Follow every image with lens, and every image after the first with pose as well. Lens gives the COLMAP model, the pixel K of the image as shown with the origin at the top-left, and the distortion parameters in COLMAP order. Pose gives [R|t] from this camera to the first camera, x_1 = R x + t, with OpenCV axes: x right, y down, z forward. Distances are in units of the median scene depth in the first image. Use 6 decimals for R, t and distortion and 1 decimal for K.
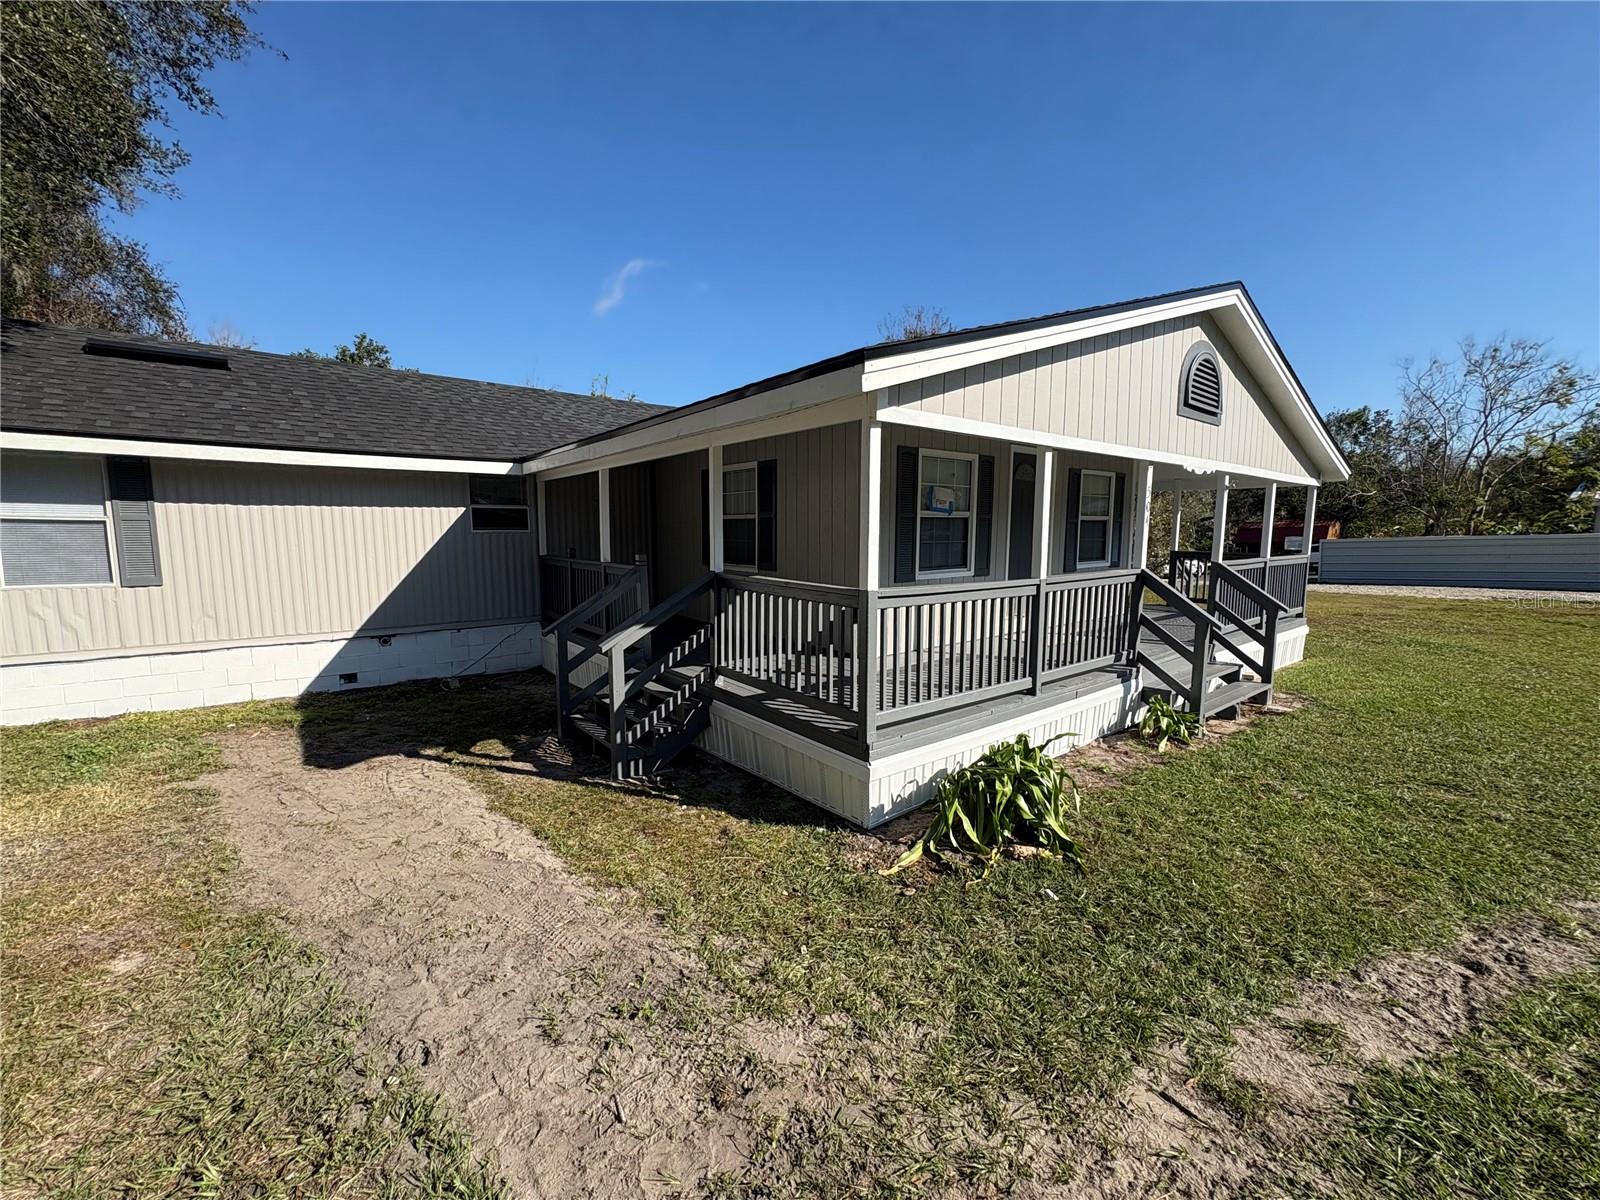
lens RADIAL K [[636.5, 0, 798.6], [0, 636.5, 598.8], [0, 0, 1]] dist [0.007784, -0.000475]
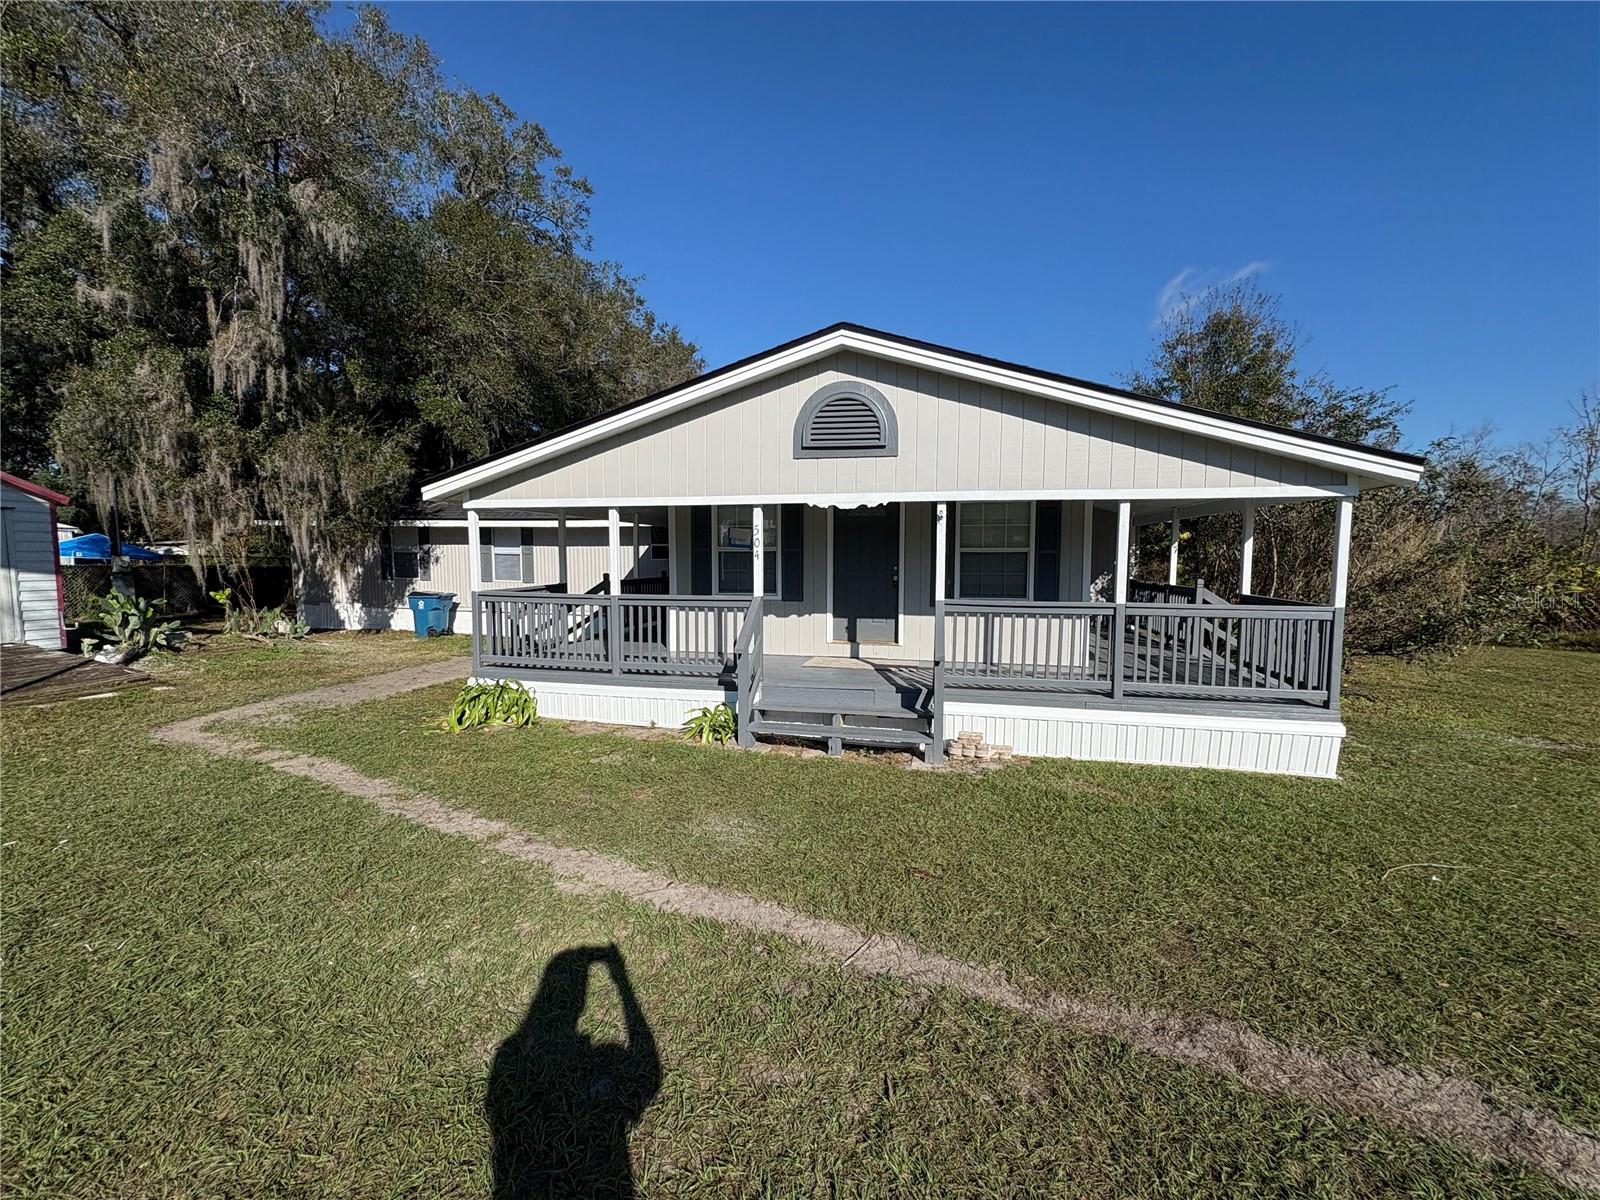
lens RADIAL K [[636.5, 0, 796.5], [0, 636.5, 600.1], [0, 0, 1]] dist [0.007784, -0.000475]
pose [[0.631155, 0.055335, -0.773681, 1.346277], [-0.089365, 0.995998, -0.001667, -0.040927], [0.770492, 0.070192, 0.633573, 0.301942]]
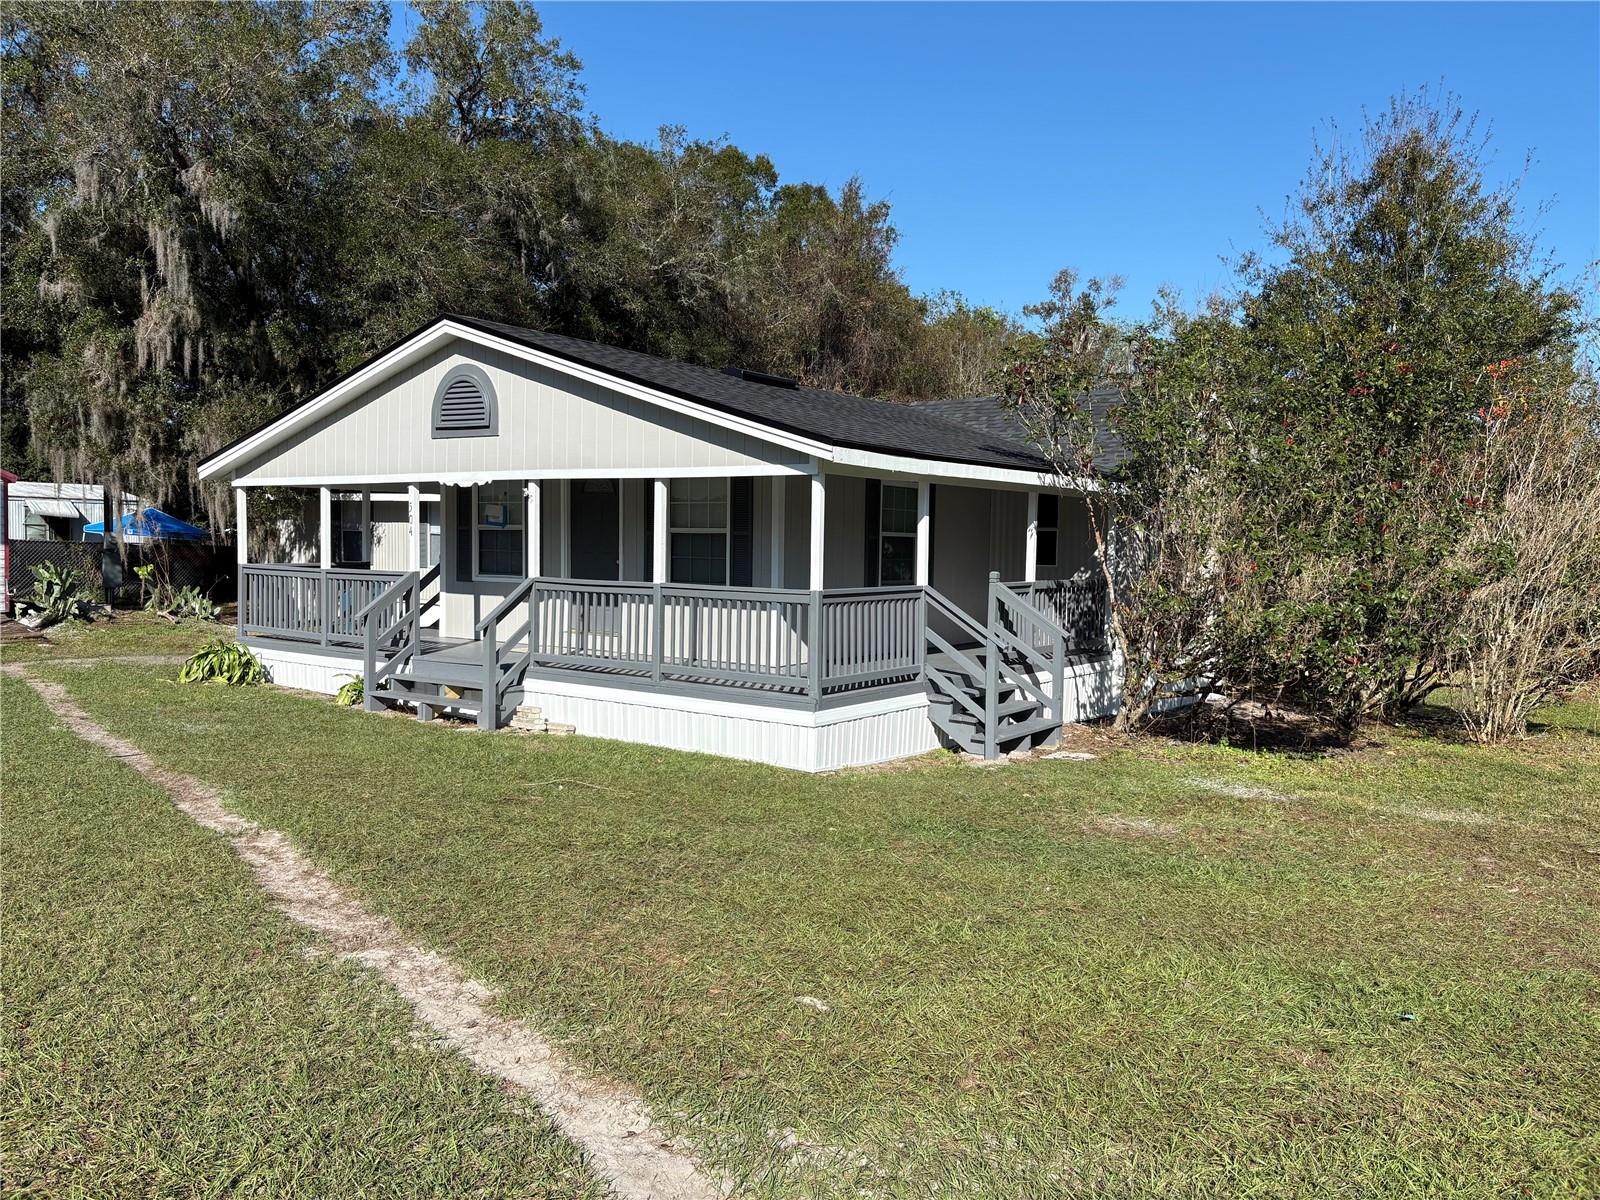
lens RADIAL K [[1204.7, 0, 803.1], [0, 1204.7, 602.3], [0, 0, 1]] dist [0.024970, -0.014492]
pose [[0.282683, 0.050403, -0.957888, 2.640665], [-0.124531, 0.992095, 0.015453, -0.105549], [0.951095, 0.114918, 0.286725, 0.964445]]
